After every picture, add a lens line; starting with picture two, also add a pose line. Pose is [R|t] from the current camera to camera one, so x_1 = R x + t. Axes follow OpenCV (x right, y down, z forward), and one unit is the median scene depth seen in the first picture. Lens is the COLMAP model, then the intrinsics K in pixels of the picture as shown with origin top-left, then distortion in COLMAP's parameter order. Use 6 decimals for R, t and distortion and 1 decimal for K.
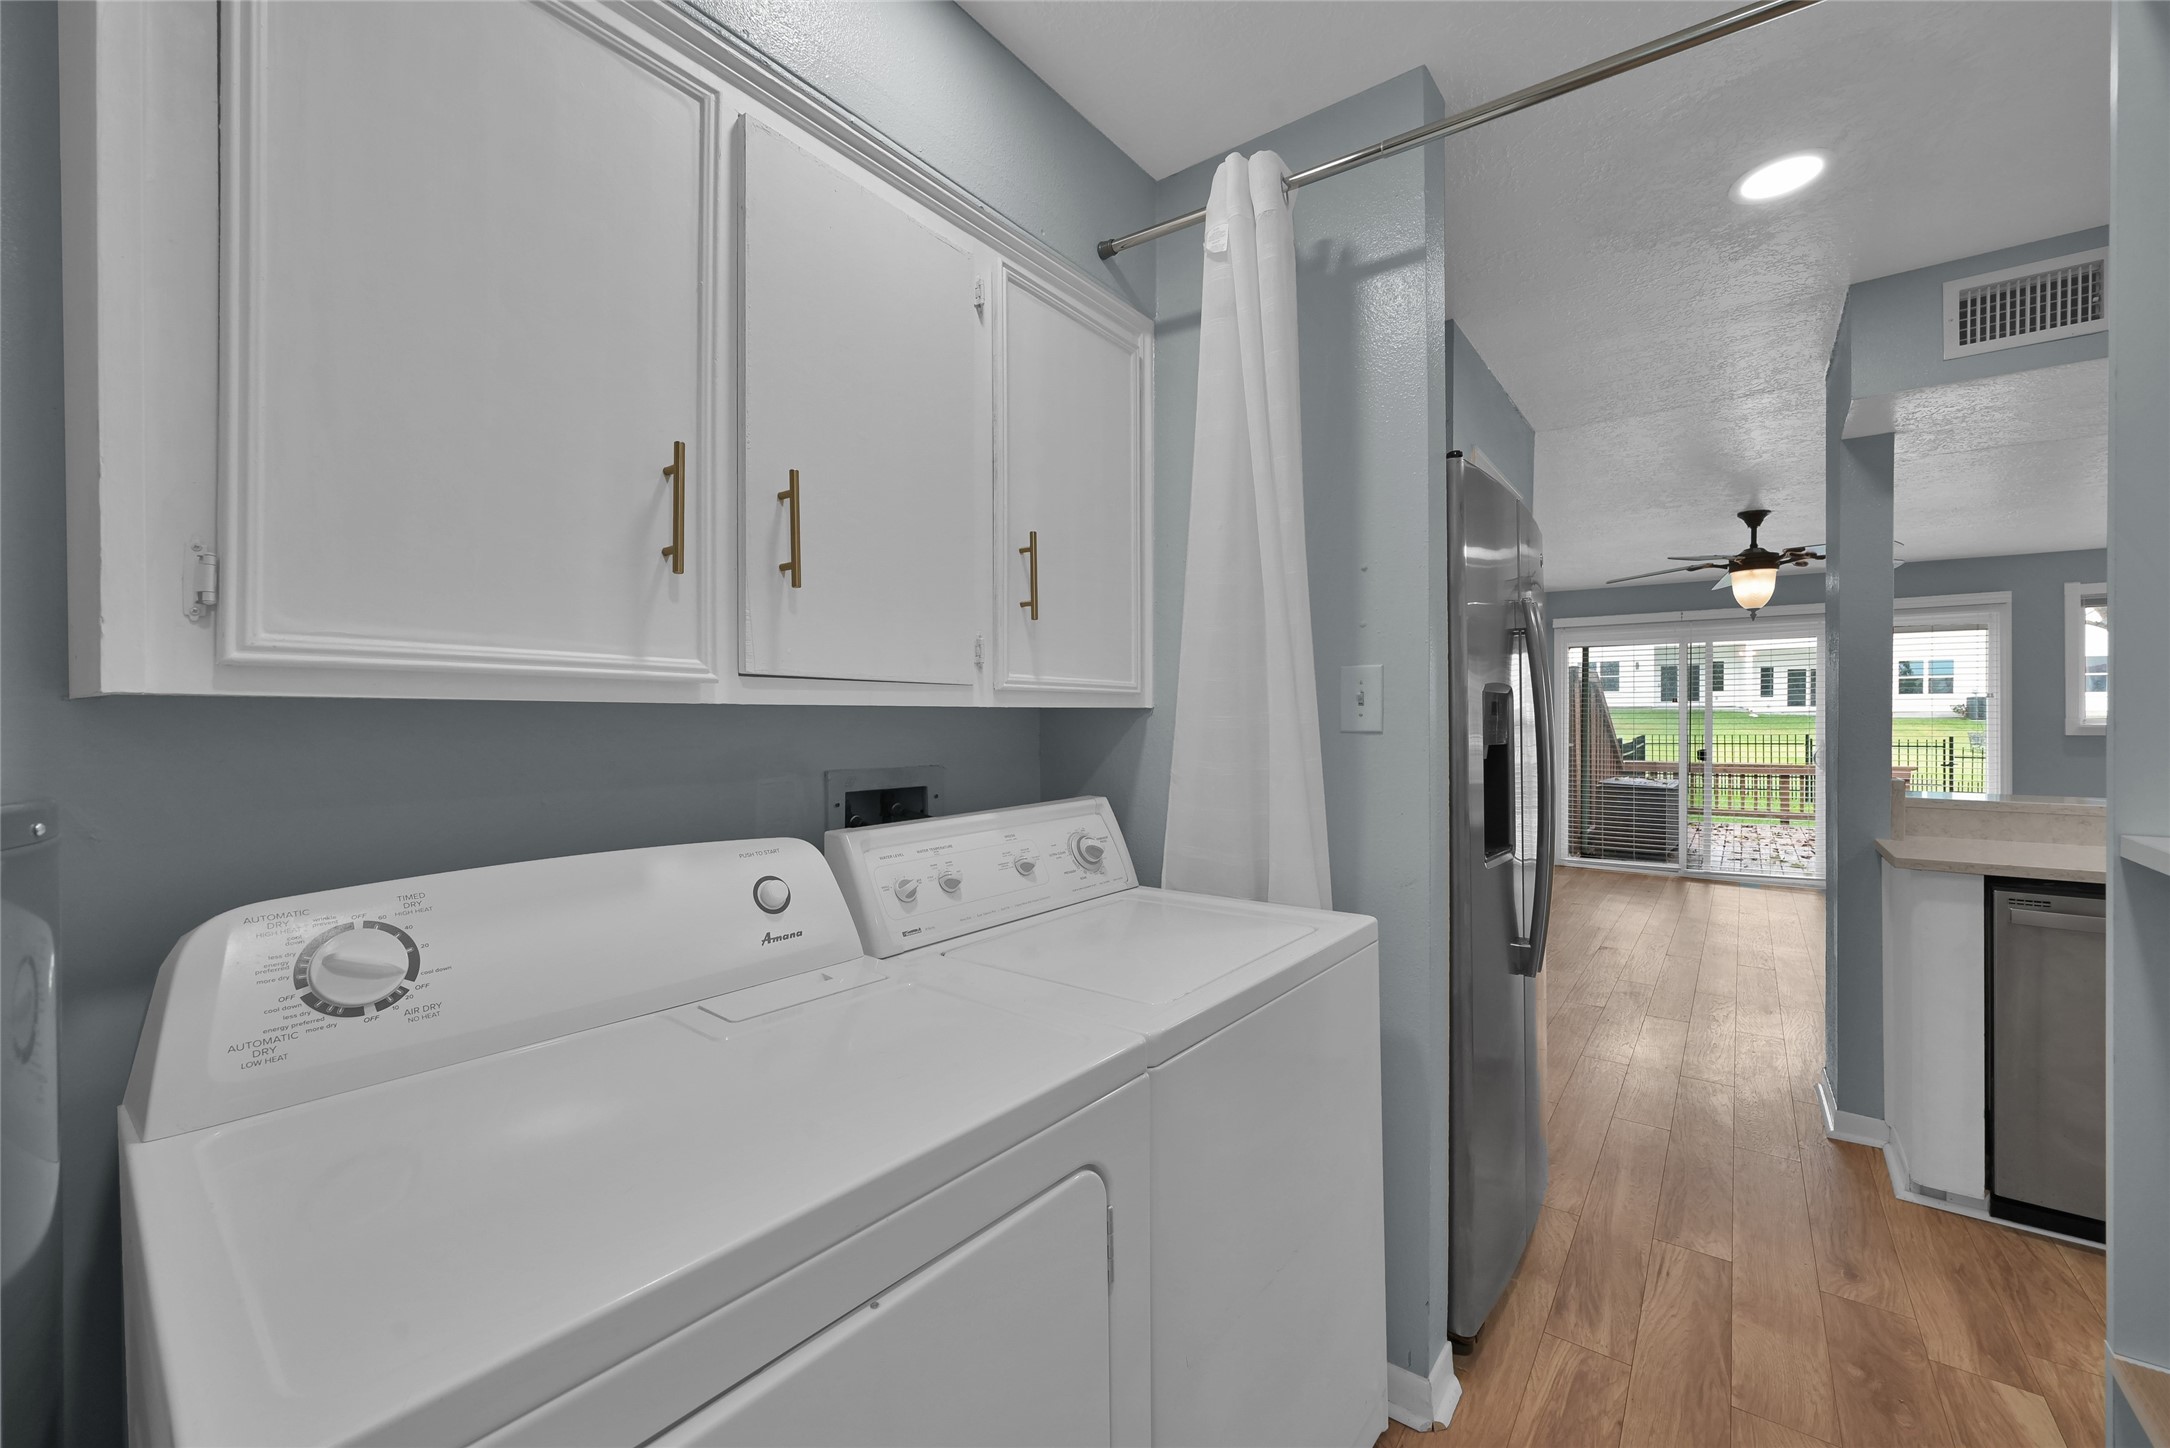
lens RADIAL K [[872.3, 0, 1085.0], [0, 872.3, 724.0], [0, 0, 1]] dist [-0.002667, -0.000010]
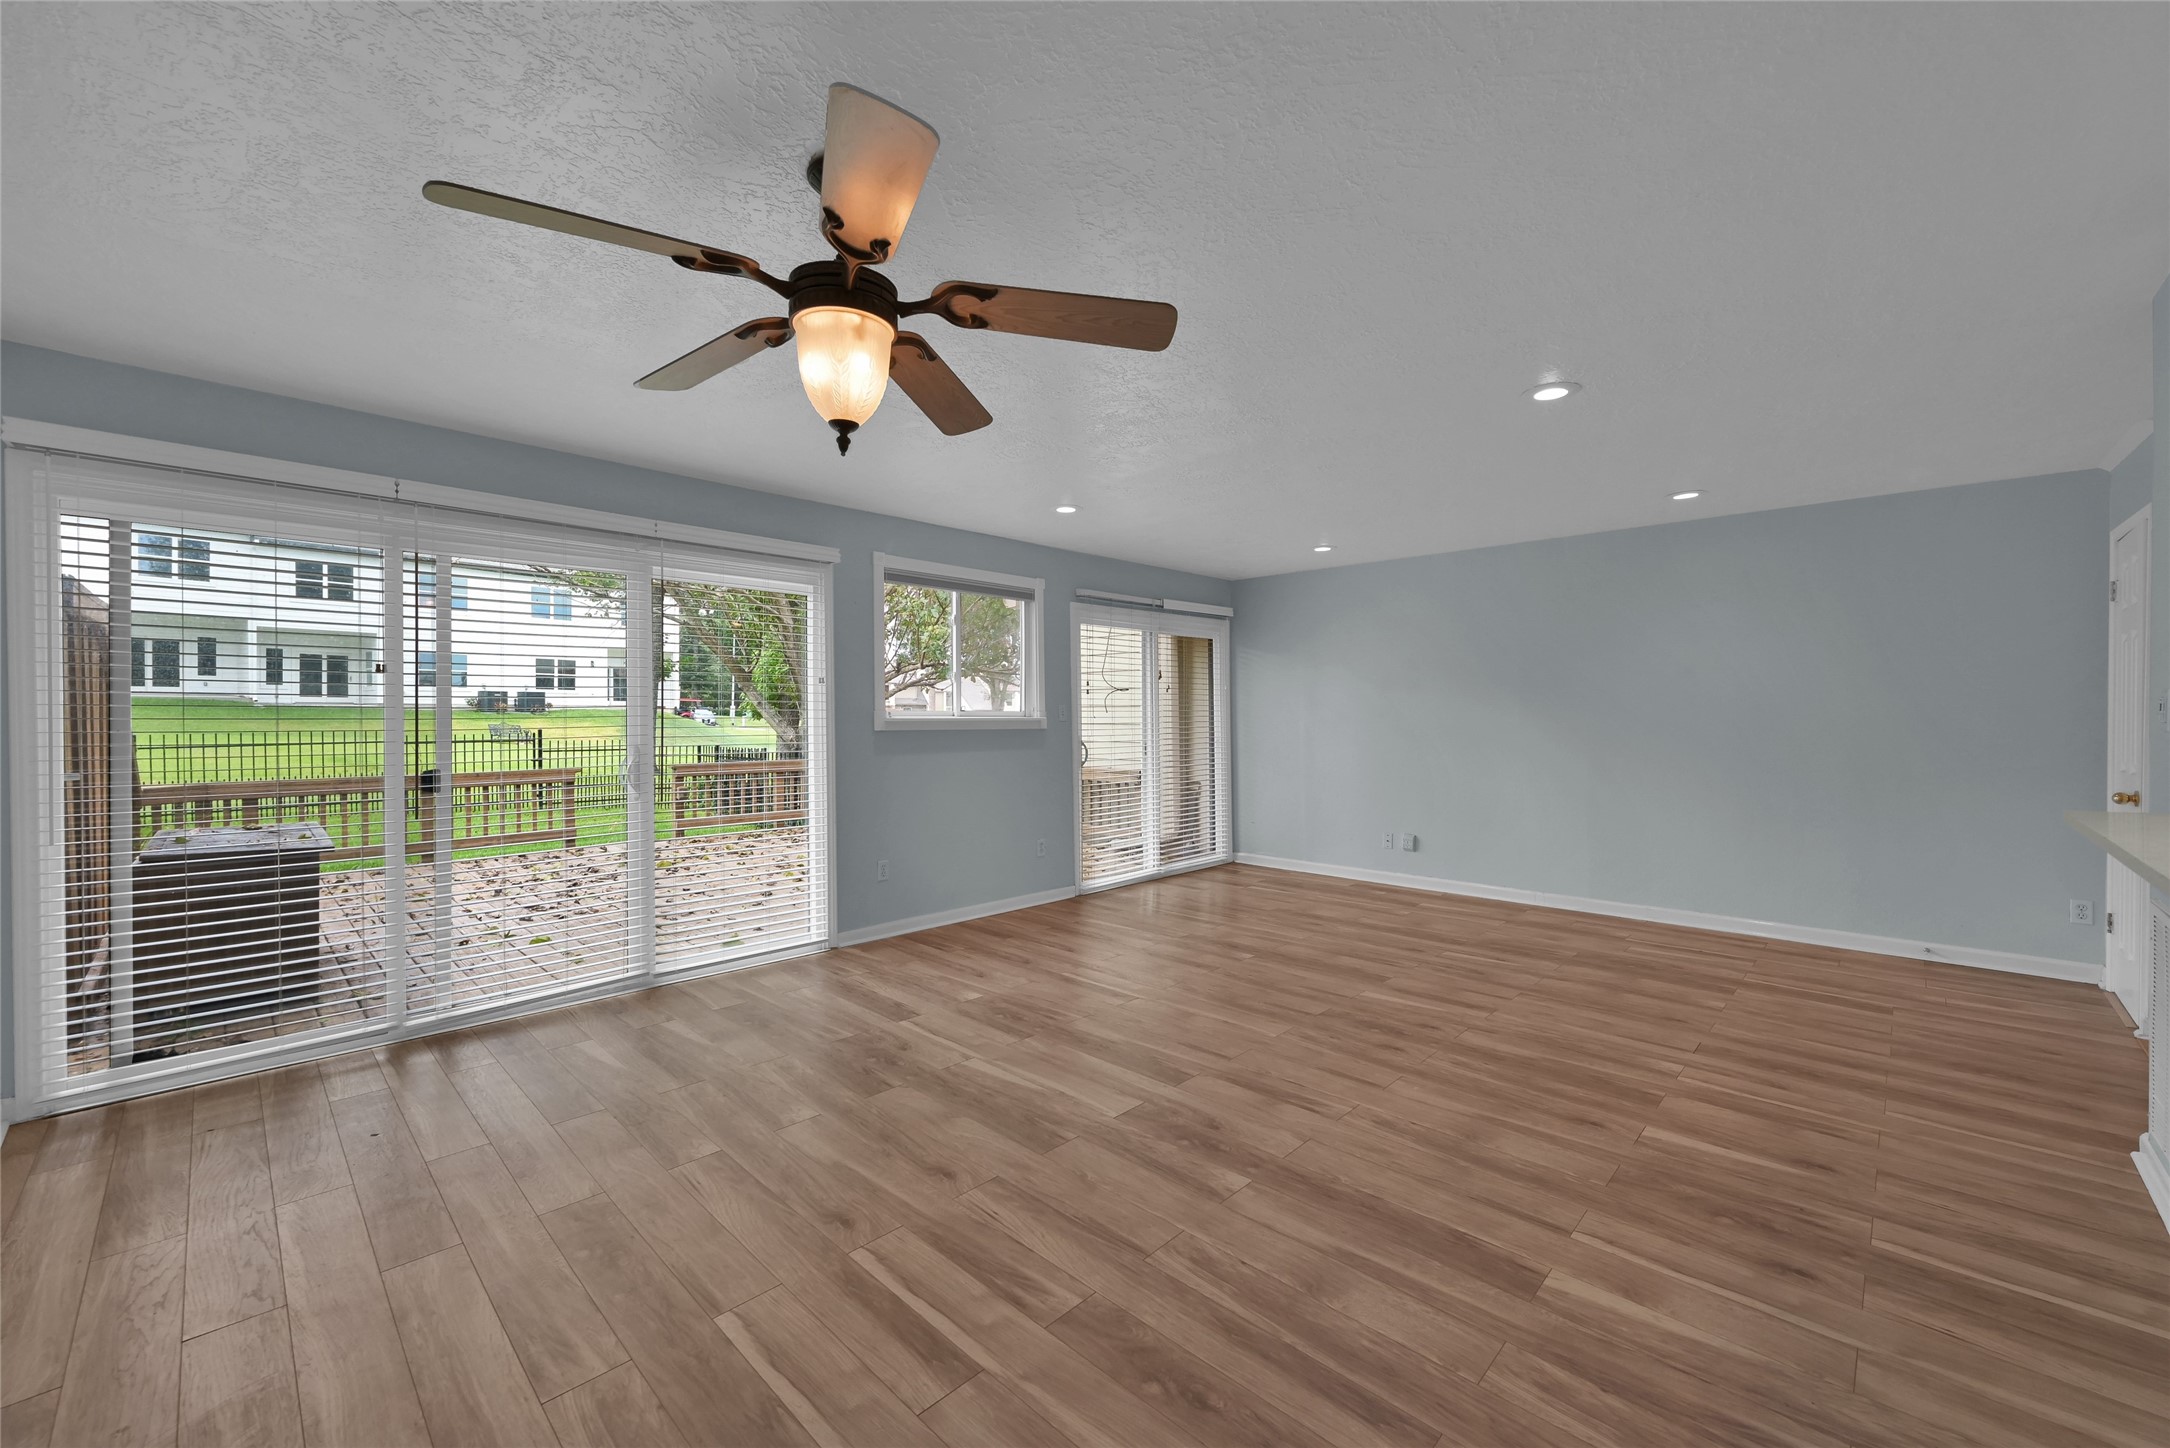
lens RADIAL K [[859.0, 0, 1085.0], [0, 859.0, 724.0], [0, 0, 1]] dist [-0.000844, 0.000227]
pose [[0.124889, -0.011450, 0.992105, 0.316963], [0.001963, 0.999934, 0.011293, -0.002465], [-0.992169, 0.000537, 0.124903, 0.673713]]
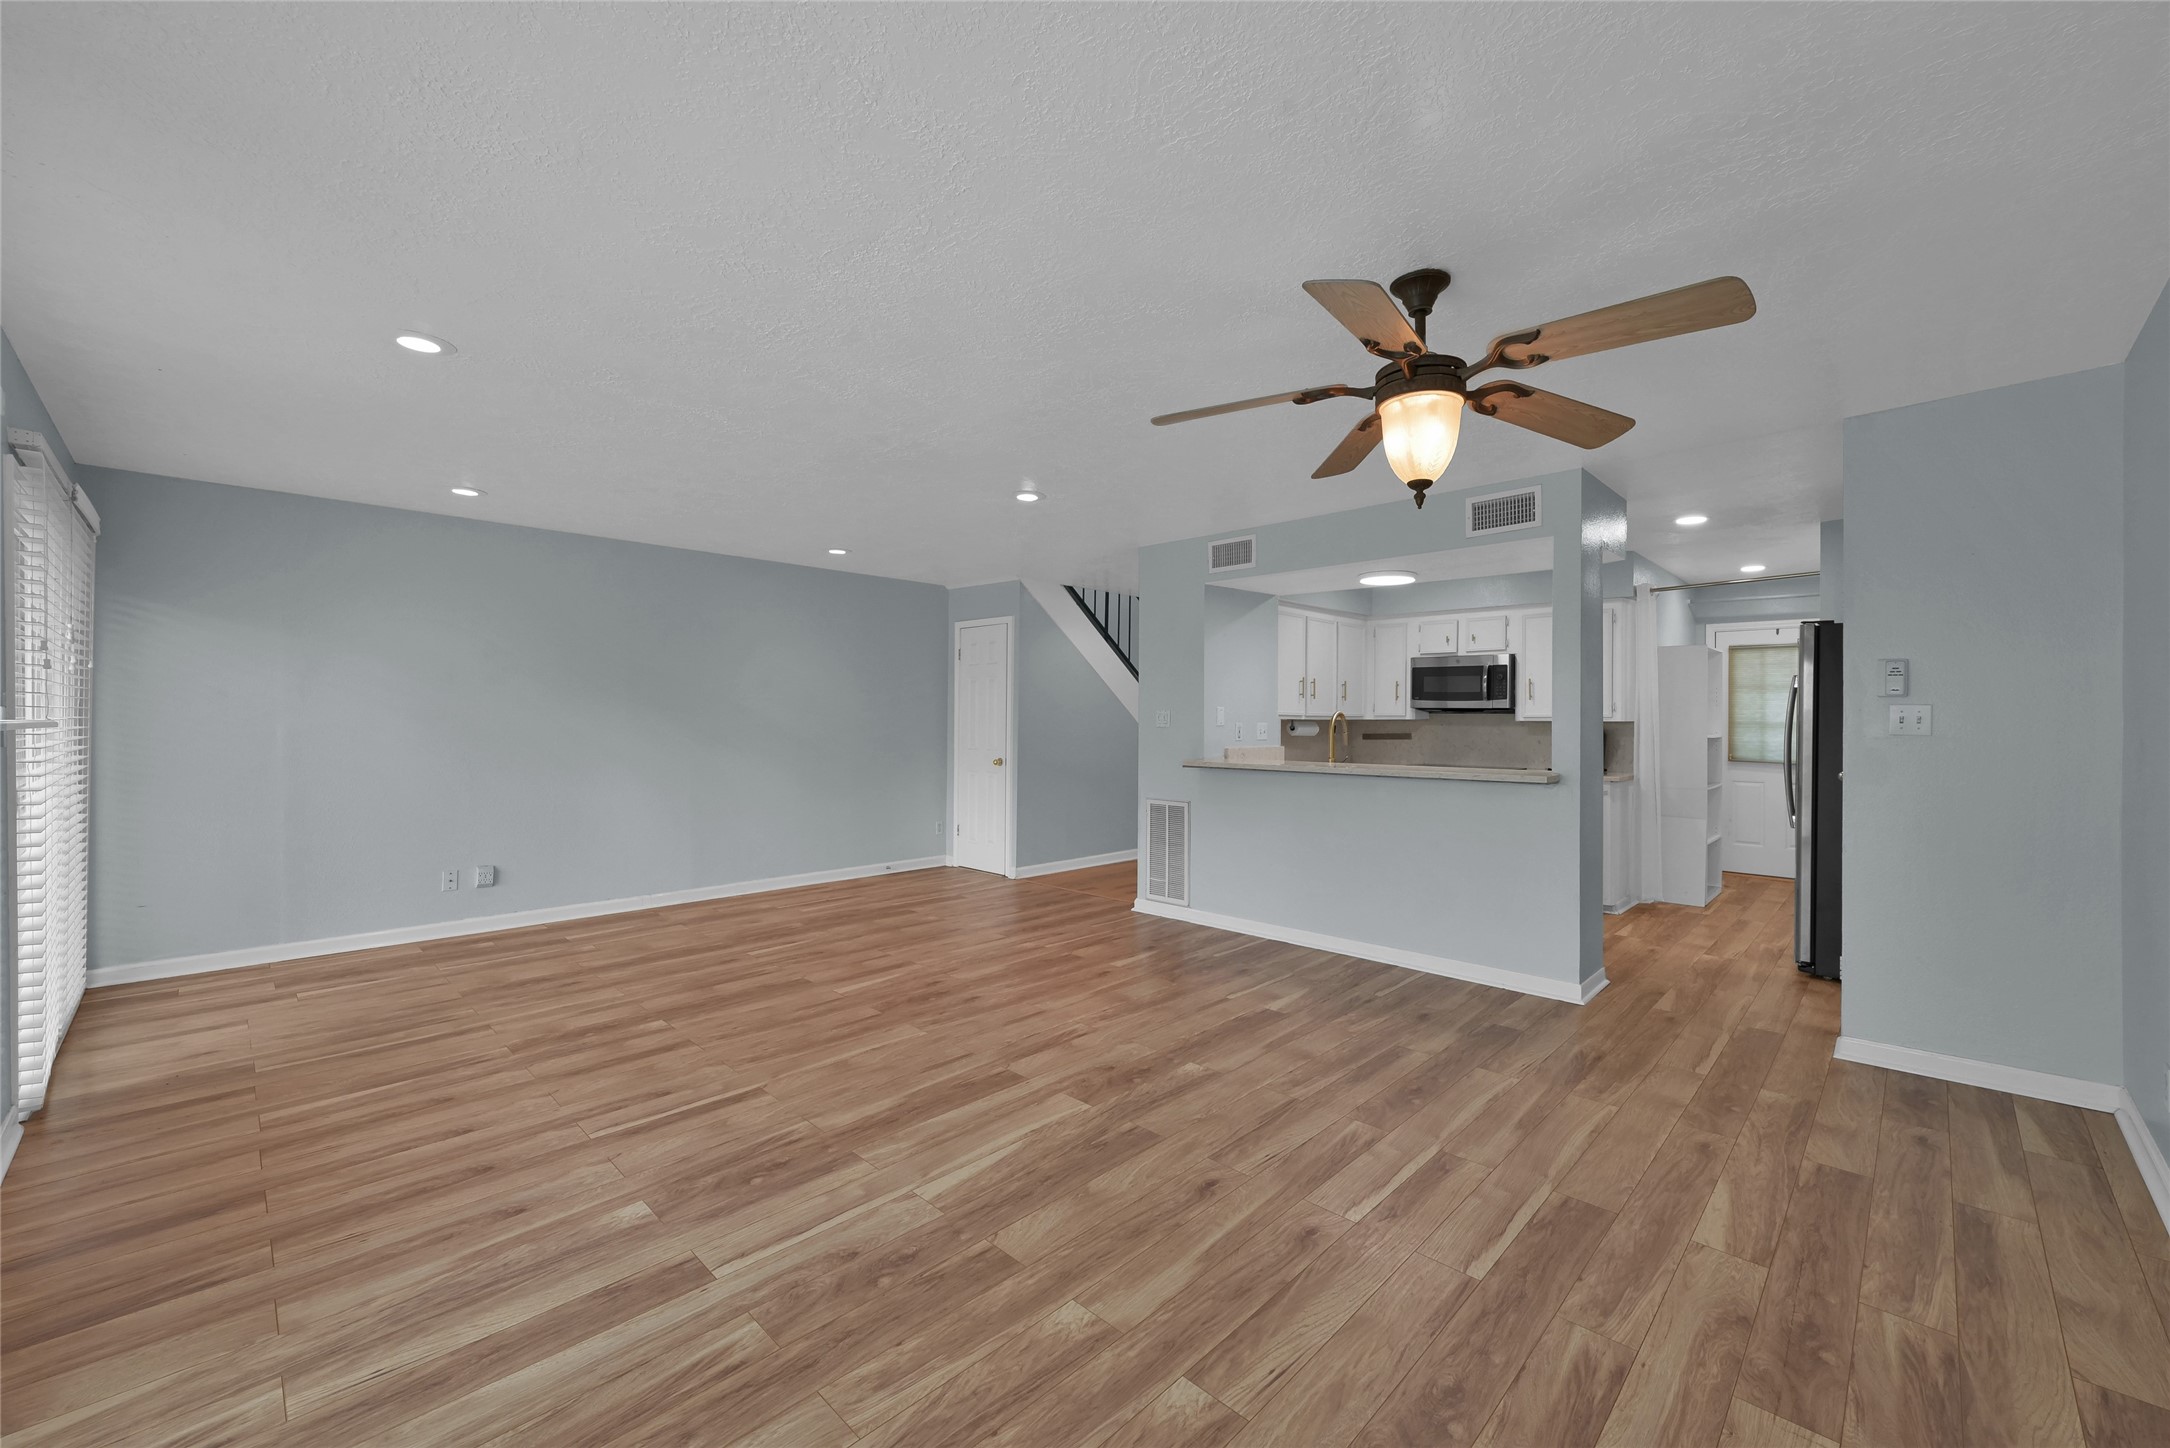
lens RADIAL K [[862.0, 0, 1109.0], [0, 862.0, 717.0], [0, 0, 1]] dist [-0.000930, -0.000225]
pose [[-0.993572, -0.004469, 0.113116, 0.705700], [-0.004813, 0.999985, -0.002771, -0.002558], [-0.113102, -0.003298, -0.993578, 1.188213]]
